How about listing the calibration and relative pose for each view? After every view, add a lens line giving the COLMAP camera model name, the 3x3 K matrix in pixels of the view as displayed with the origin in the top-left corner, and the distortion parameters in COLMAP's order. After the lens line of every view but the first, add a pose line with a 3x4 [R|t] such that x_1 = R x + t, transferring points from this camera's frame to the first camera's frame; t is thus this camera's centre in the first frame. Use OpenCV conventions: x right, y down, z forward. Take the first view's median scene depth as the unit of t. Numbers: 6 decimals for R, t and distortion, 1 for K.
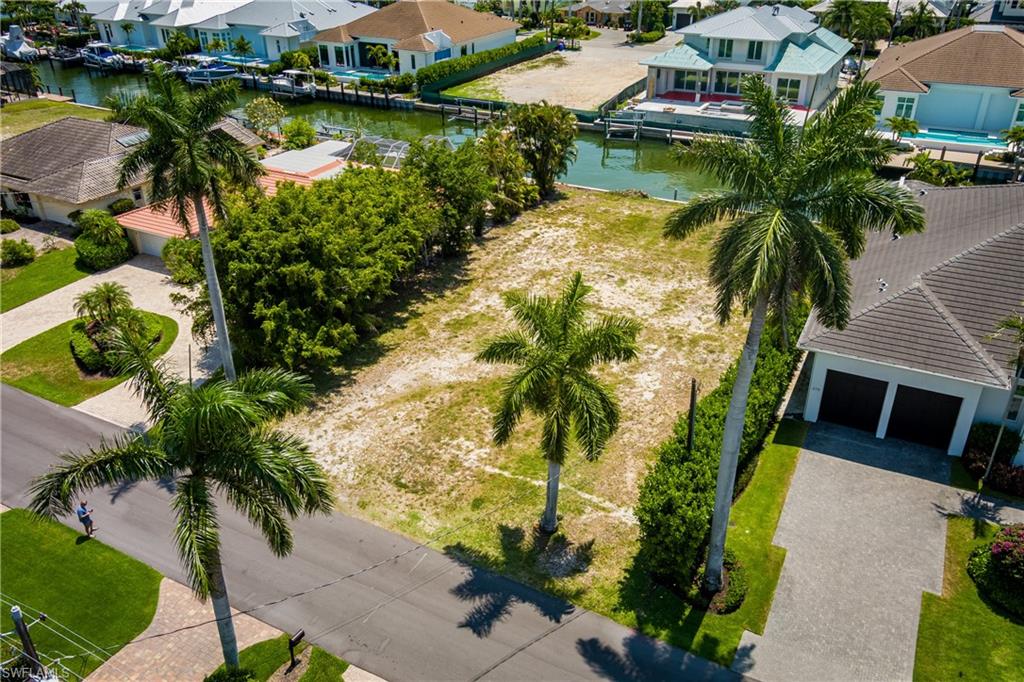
lens RADIAL K [[819.3, 0, 512.0], [0, 819.3, 341.0], [0, 0, 1]] dist [0.035854, -0.036786]
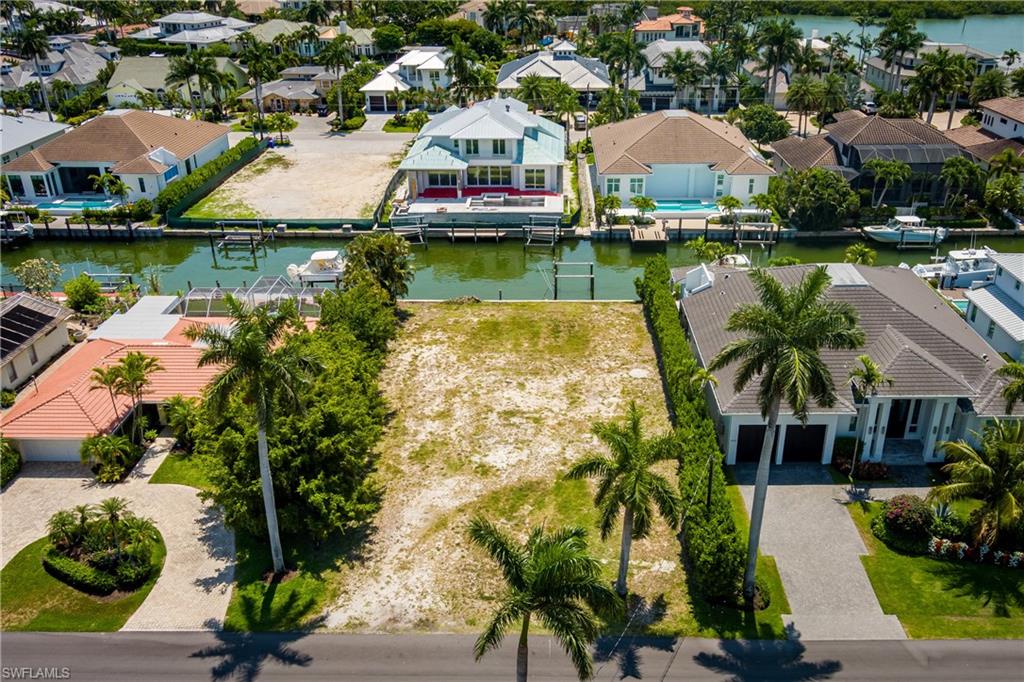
lens RADIAL K [[926.5, 0, 542.5], [0, 926.5, 343.8], [0, 0, 1]] dist [0.024953, -0.013885]
pose [[0.889504, -0.188700, 0.416144, -0.293197], [0.216121, 0.976176, -0.019311, -0.076740], [-0.402586, 0.107115, 0.909094, -0.166315]]
